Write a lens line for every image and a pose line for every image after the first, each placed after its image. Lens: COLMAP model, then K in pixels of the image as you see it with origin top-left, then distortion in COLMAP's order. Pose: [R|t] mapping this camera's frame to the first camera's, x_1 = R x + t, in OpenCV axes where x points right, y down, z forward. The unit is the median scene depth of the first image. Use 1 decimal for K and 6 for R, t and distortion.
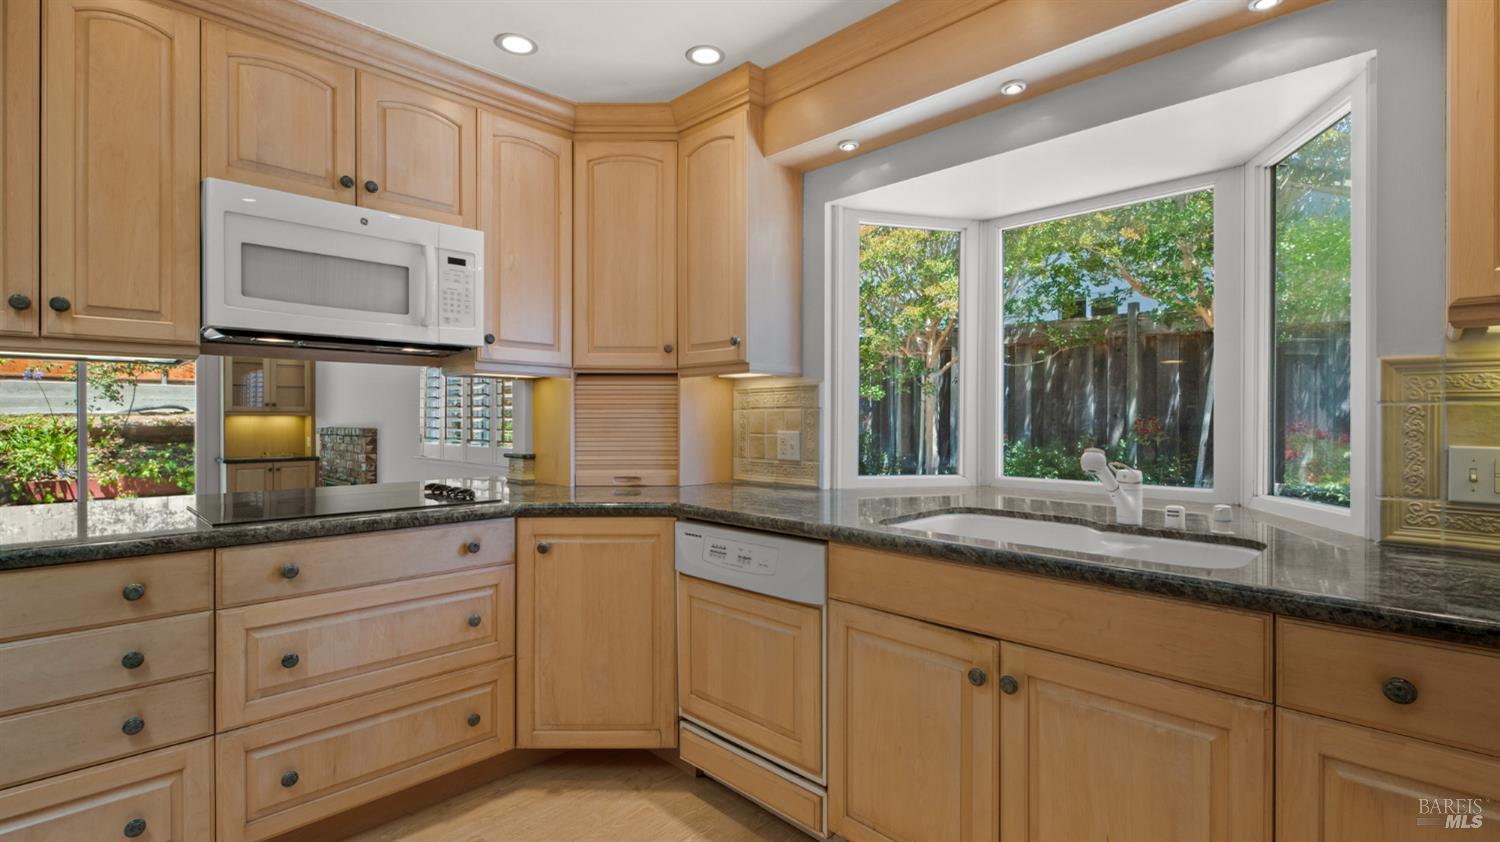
lens RADIAL K [[681.0, 0, 750.0], [0, 681.0, 421.0], [0, 0, 1]] dist [0.005457, -0.000810]
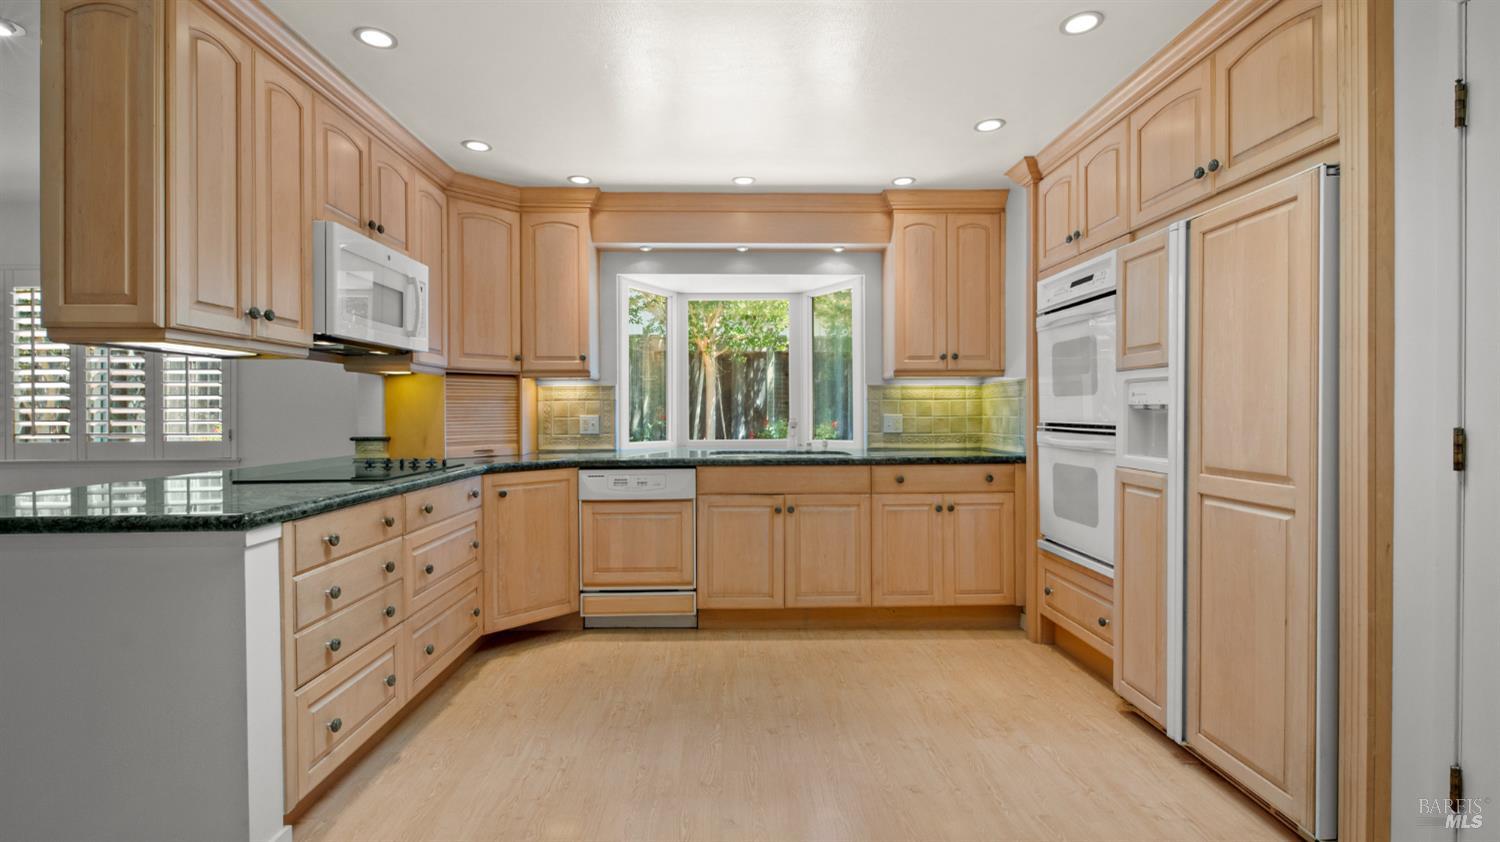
lens RADIAL K [[680.4, 0, 757.5], [0, 680.4, 415.3], [0, 0, 1]] dist [-0.000596, -0.000778]
pose [[0.680079, -0.008581, 0.733089, -0.841959], [0.008571, 0.999956, 0.003754, 0.012985], [-0.733089, 0.003731, 0.680123, -0.342715]]
